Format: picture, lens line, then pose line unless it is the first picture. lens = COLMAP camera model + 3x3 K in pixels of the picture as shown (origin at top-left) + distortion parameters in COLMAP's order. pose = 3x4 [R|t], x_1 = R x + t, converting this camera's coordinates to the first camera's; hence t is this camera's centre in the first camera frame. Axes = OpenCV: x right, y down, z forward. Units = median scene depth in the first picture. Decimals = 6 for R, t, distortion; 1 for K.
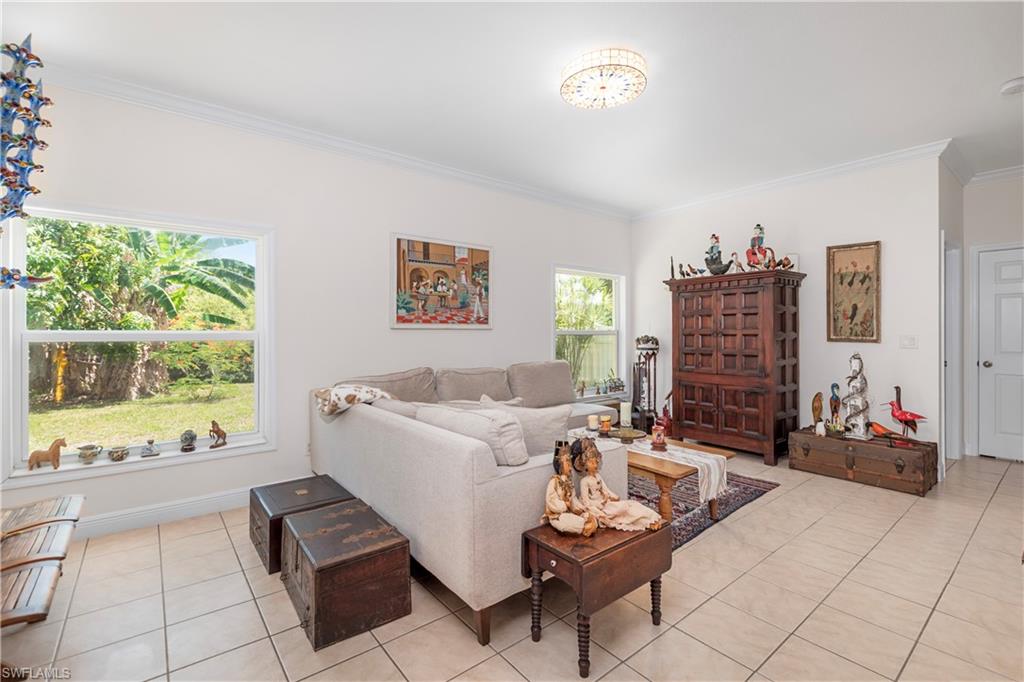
lens RADIAL K [[450.3, 0, 514.1], [0, 450.3, 332.4], [0, 0, 1]] dist [0.006550, -0.004342]
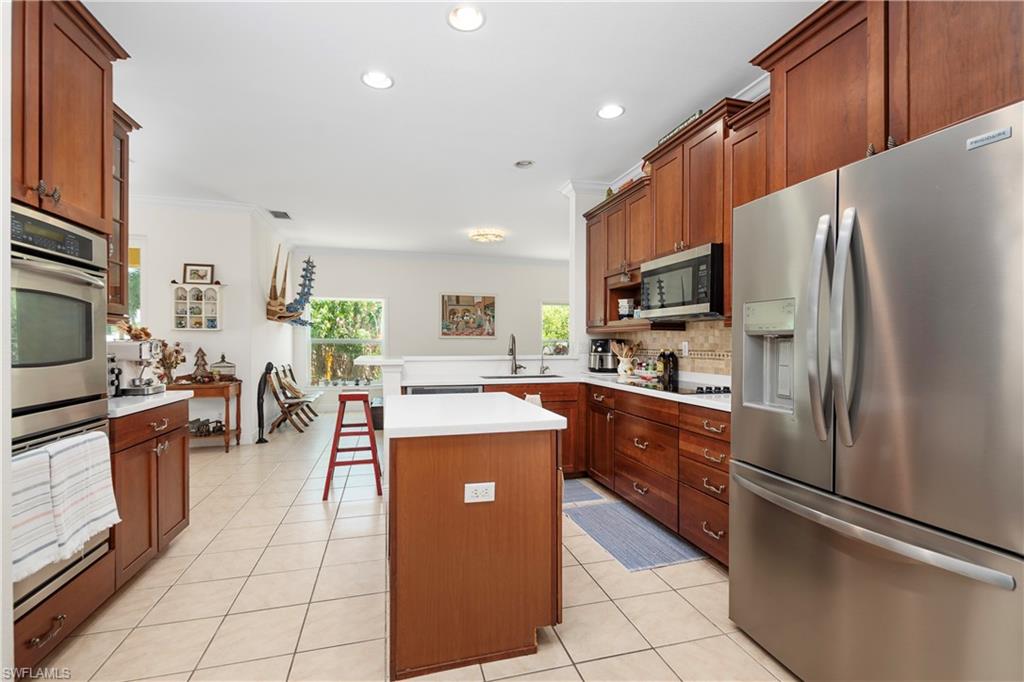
lens RADIAL K [[450.3, 0, 507.5], [0, 450.3, 342.1], [0, 0, 1]] dist [0.006550, -0.004342]
pose [[0.912238, 0.001567, -0.409658, 0.823625], [-0.003307, 0.999988, -0.003538, 0.014531], [0.409648, 0.004582, 0.912232, -0.737345]]
